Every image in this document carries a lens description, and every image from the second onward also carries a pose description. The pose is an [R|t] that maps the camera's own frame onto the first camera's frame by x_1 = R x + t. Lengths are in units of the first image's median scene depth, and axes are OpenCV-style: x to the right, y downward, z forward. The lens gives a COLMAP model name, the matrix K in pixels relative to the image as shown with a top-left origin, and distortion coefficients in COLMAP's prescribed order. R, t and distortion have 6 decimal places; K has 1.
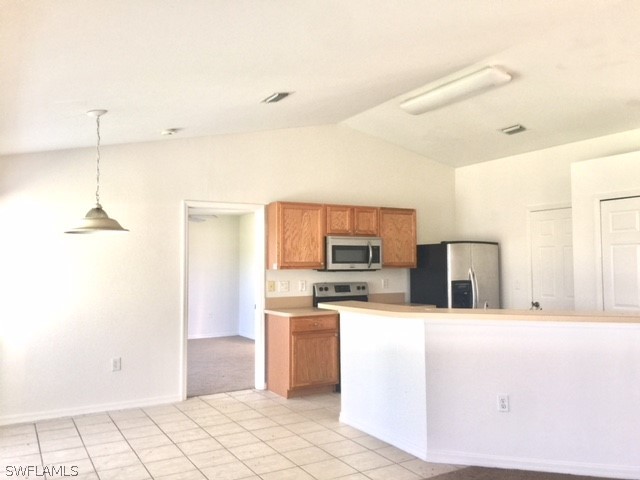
lens RADIAL K [[569.4, 0, 321.4], [0, 569.4, 240.8], [0, 0, 1]] dist [0.045442, 0.005240]
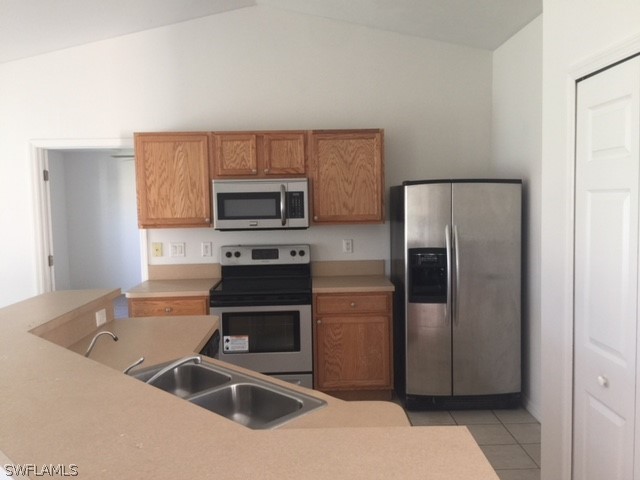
lens RADIAL K [[569.4, 0, 318.6], [0, 569.4, 238.3], [0, 0, 1]] dist [0.045442, 0.005240]
pose [[0.870036, 0.024889, -0.492360, 0.443352], [0.035234, 0.993032, 0.112459, -0.010167], [0.491728, -0.115191, 0.863096, 0.449267]]
